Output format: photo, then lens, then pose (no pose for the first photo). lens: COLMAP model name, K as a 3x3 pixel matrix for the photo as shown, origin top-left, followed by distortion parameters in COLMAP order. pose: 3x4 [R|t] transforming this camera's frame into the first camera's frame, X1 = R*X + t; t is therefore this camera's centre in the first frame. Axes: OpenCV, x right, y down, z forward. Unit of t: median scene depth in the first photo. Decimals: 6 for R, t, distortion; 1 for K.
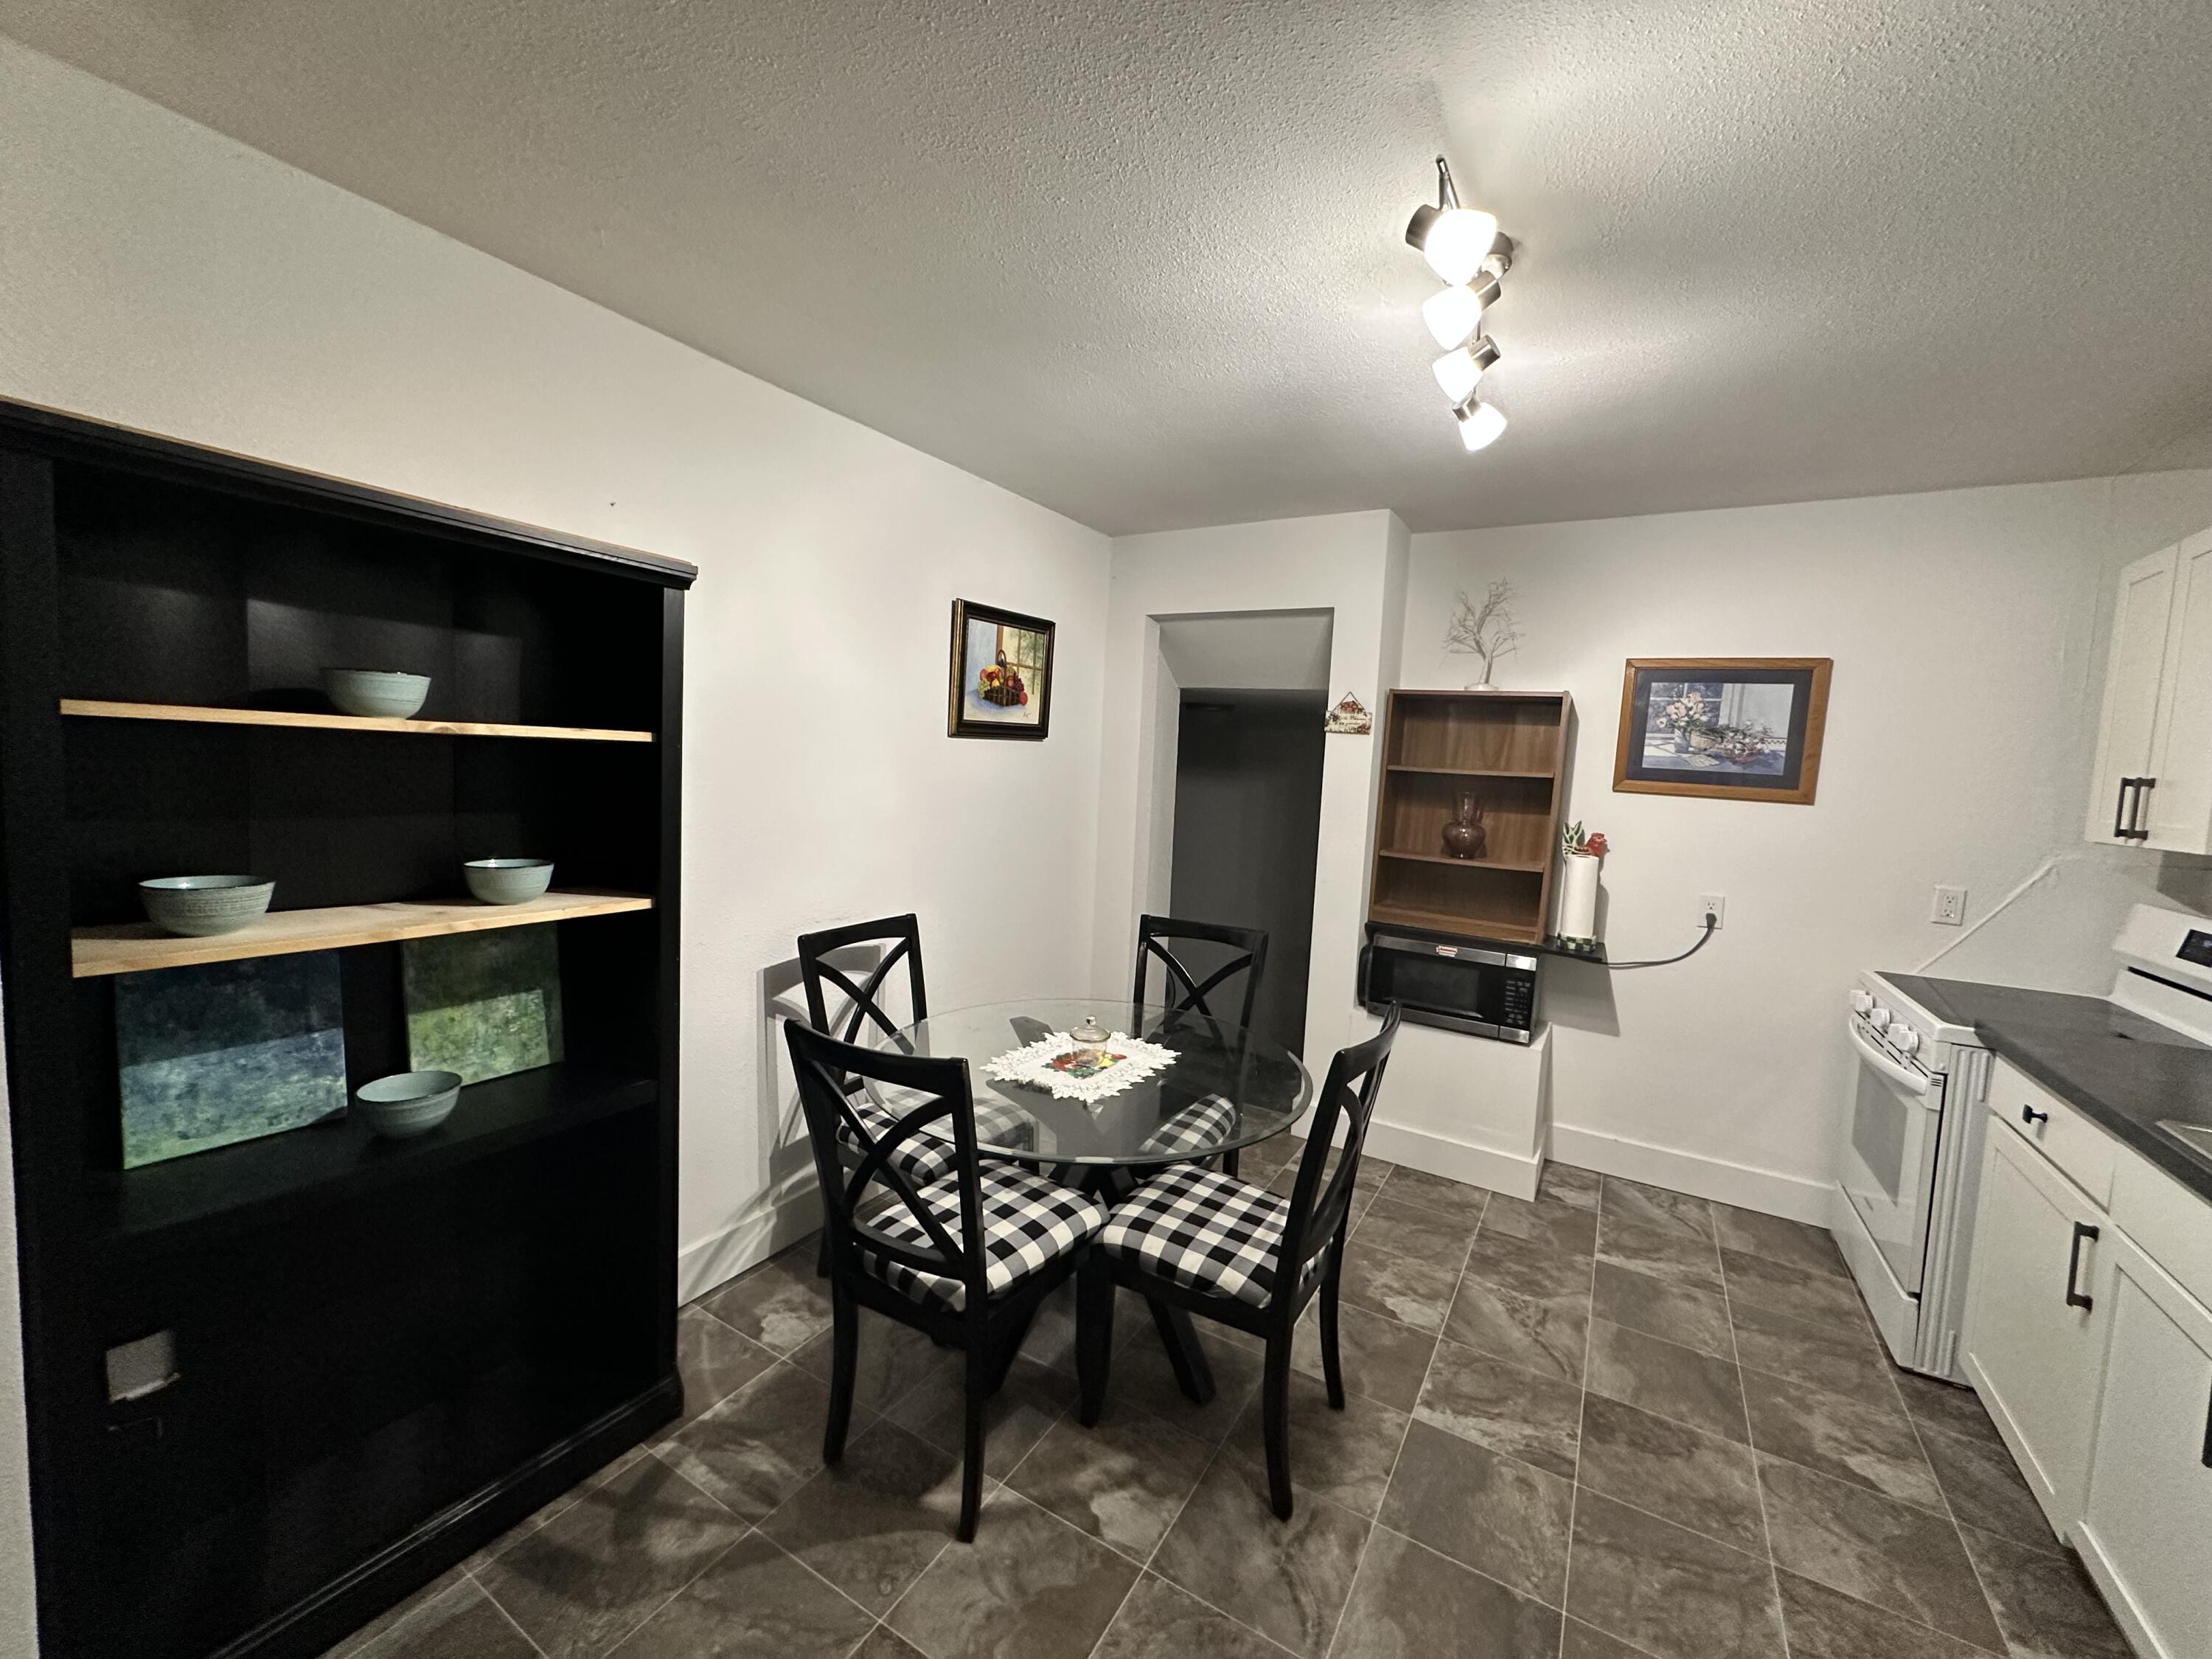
lens RADIAL K [[881.6, 0, 1105.7], [0, 881.6, 825.3], [0, 0, 1]] dist [-0.001899, 0.000240]
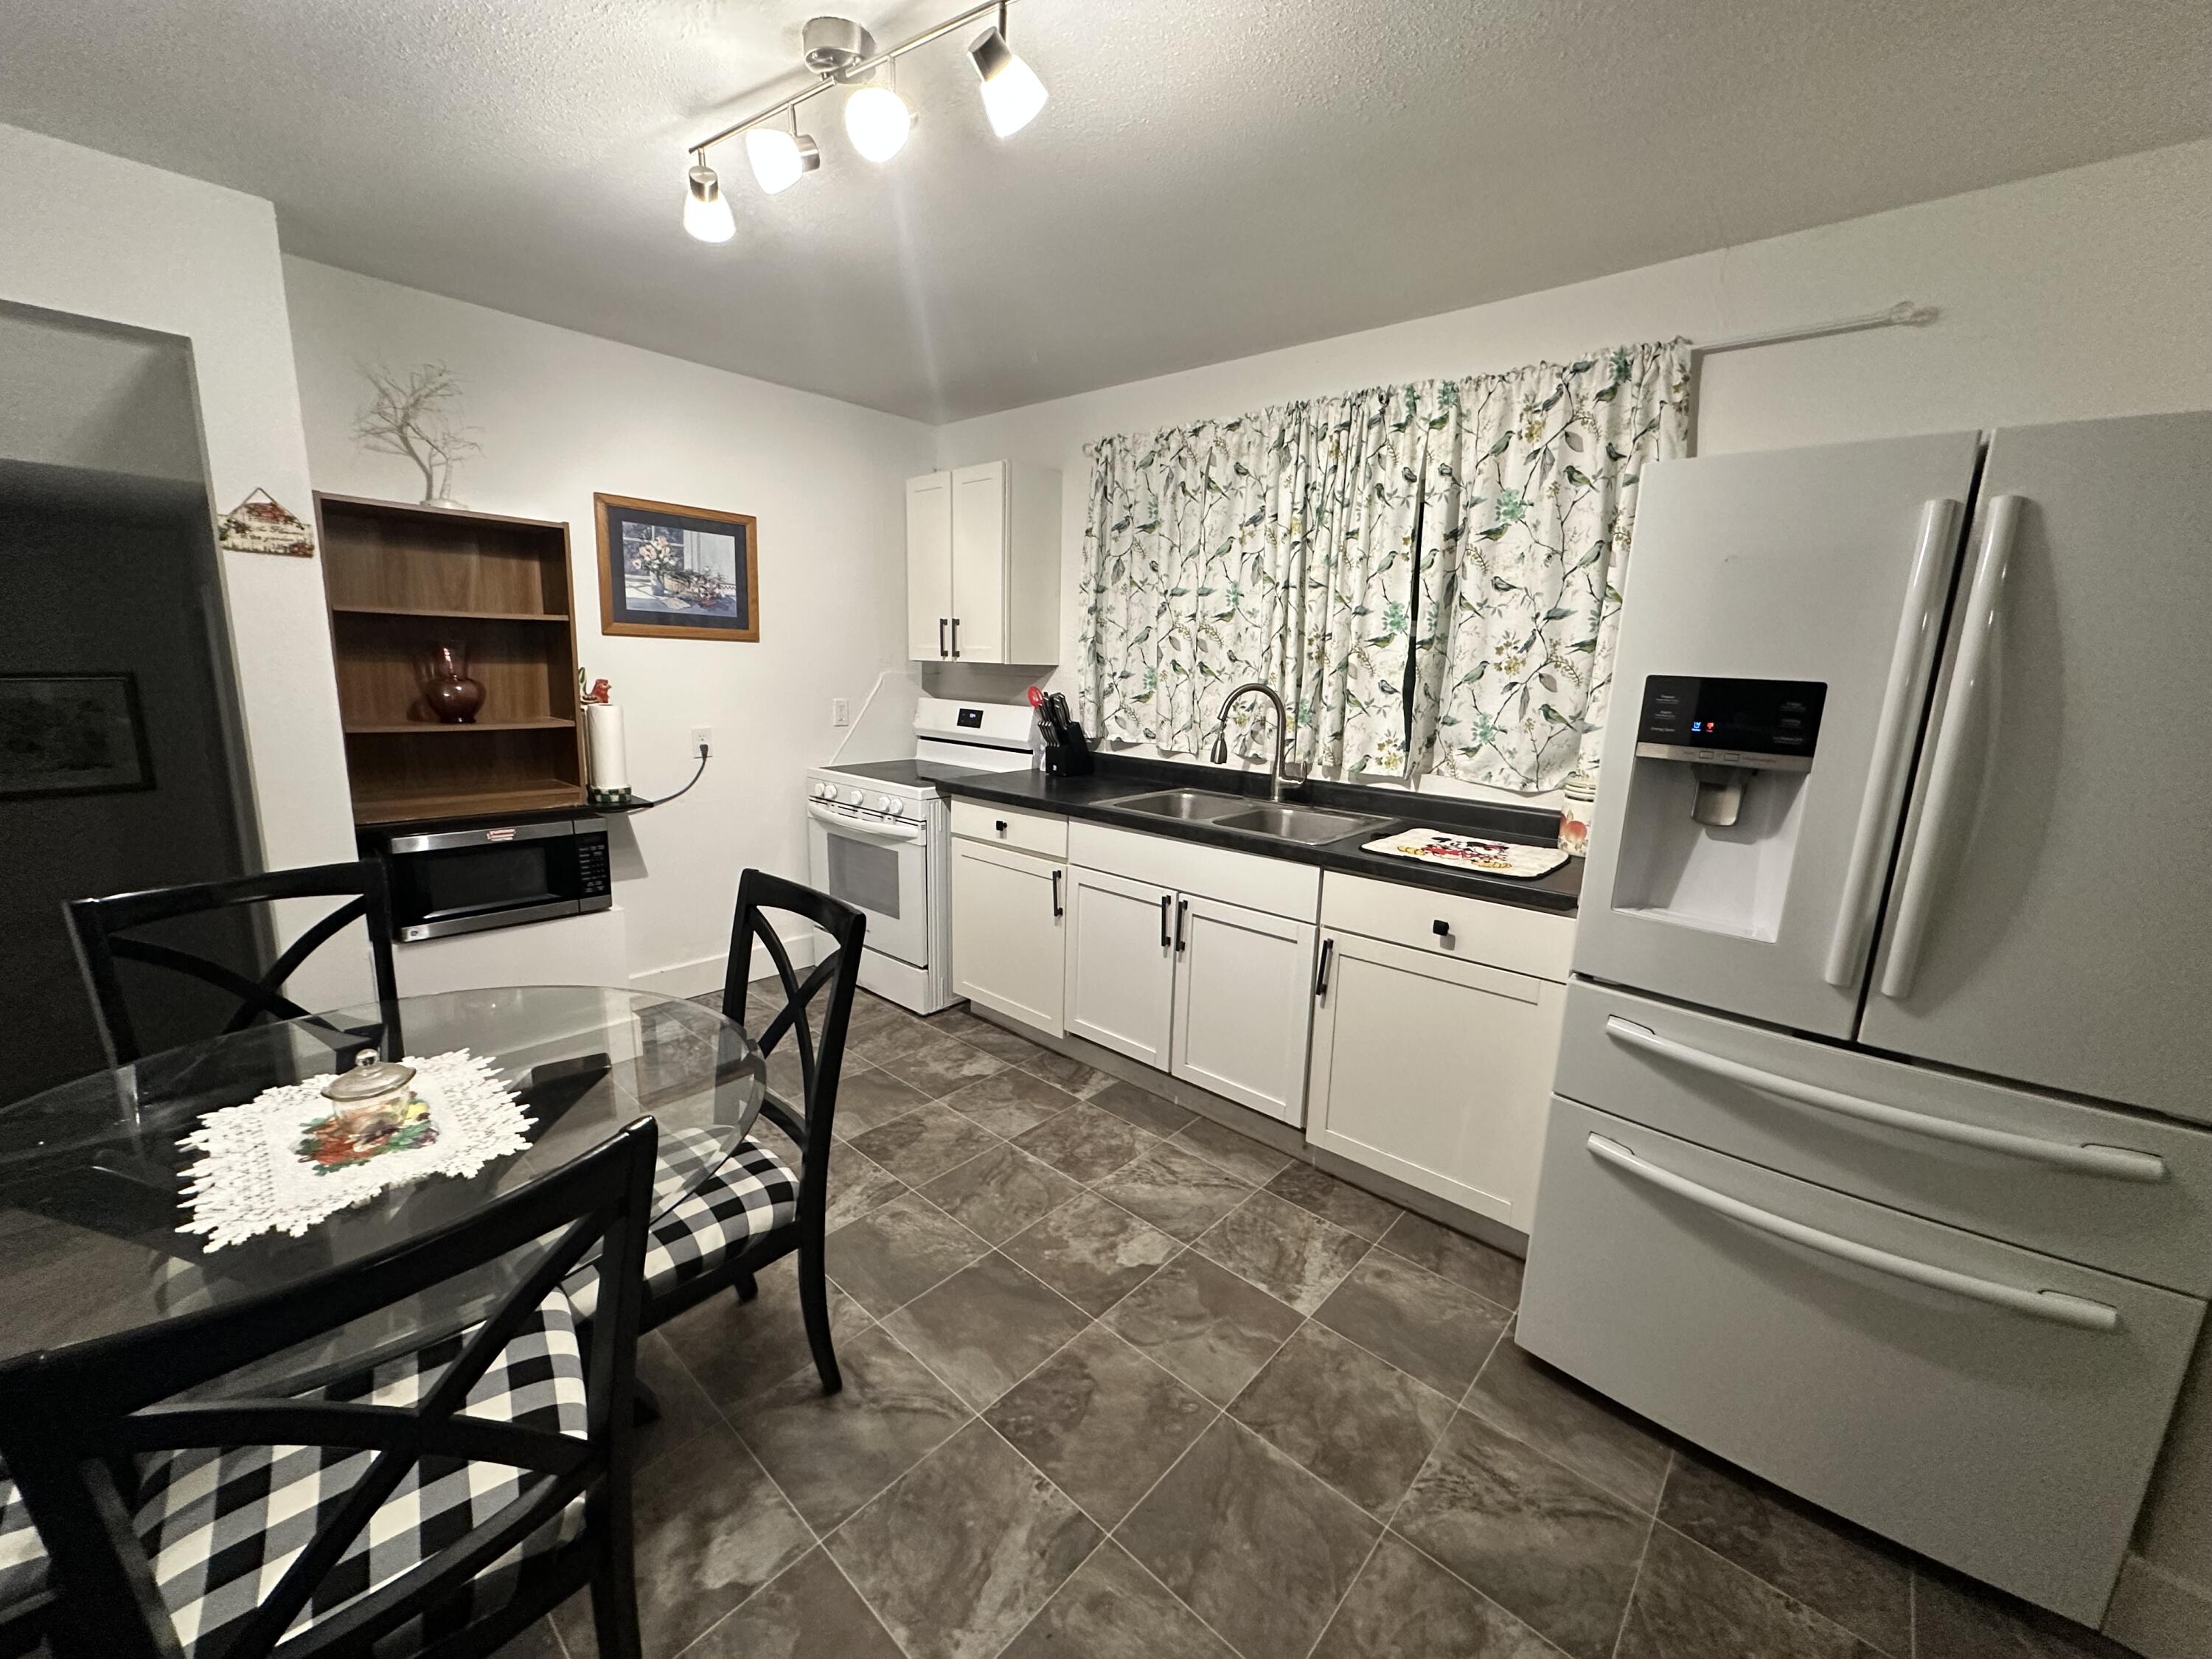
lens RADIAL K [[881.6, 0, 1105.7], [0, 881.6, 825.3], [0, 0, 1]] dist [-0.001899, 0.000240]
pose [[0.184932, -0.229427, 0.955596, -0.464551], [0.054918, 0.973261, 0.223040, -0.031802], [-0.981216, 0.011232, 0.192587, 0.429850]]
